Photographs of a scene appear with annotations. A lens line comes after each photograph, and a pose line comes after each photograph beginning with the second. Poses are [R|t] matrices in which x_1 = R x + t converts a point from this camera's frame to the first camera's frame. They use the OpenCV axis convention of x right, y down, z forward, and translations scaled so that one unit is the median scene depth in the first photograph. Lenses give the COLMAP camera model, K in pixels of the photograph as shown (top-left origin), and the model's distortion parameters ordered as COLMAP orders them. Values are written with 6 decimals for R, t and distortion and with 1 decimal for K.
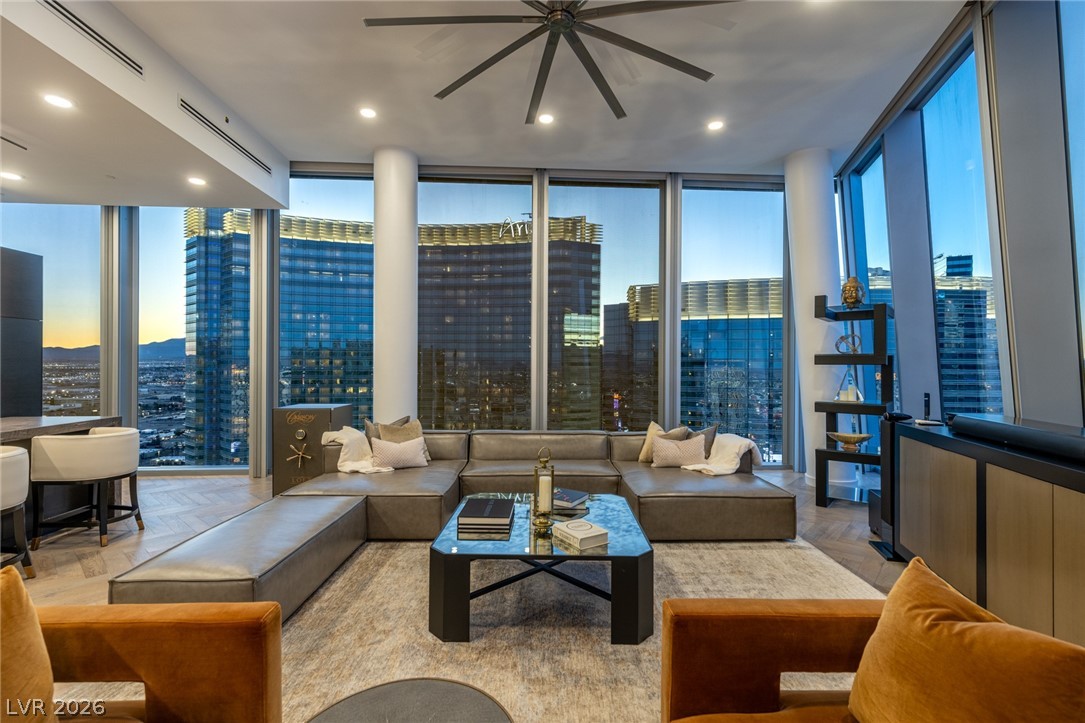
lens RADIAL K [[489.2, 0, 548.3], [0, 489.2, 359.9], [0, 0, 1]] dist [0.013893, -0.000194]
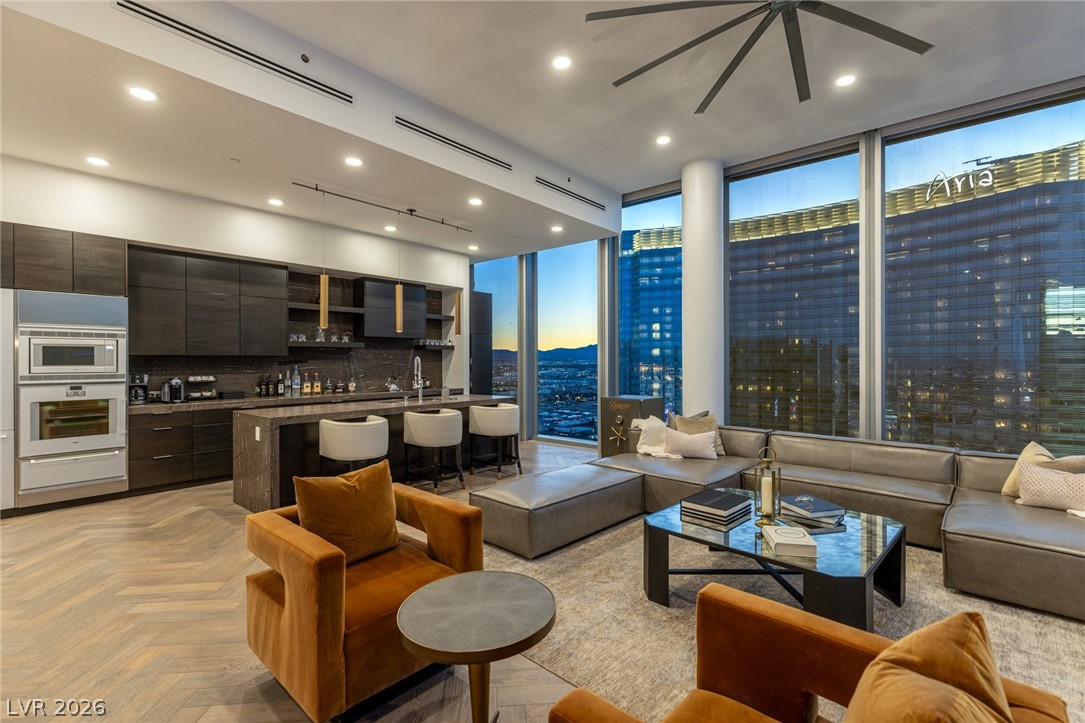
lens RADIAL K [[492.0, 0, 549.9], [0, 492.0, 356.7], [0, 0, 1]] dist [0.015473, -0.000380]
pose [[0.724538, -0.009145, -0.689174, 0.172706], [0.008233, 0.999955, -0.004614, -0.000006], [0.689186, -0.002331, 0.724581, -0.004267]]
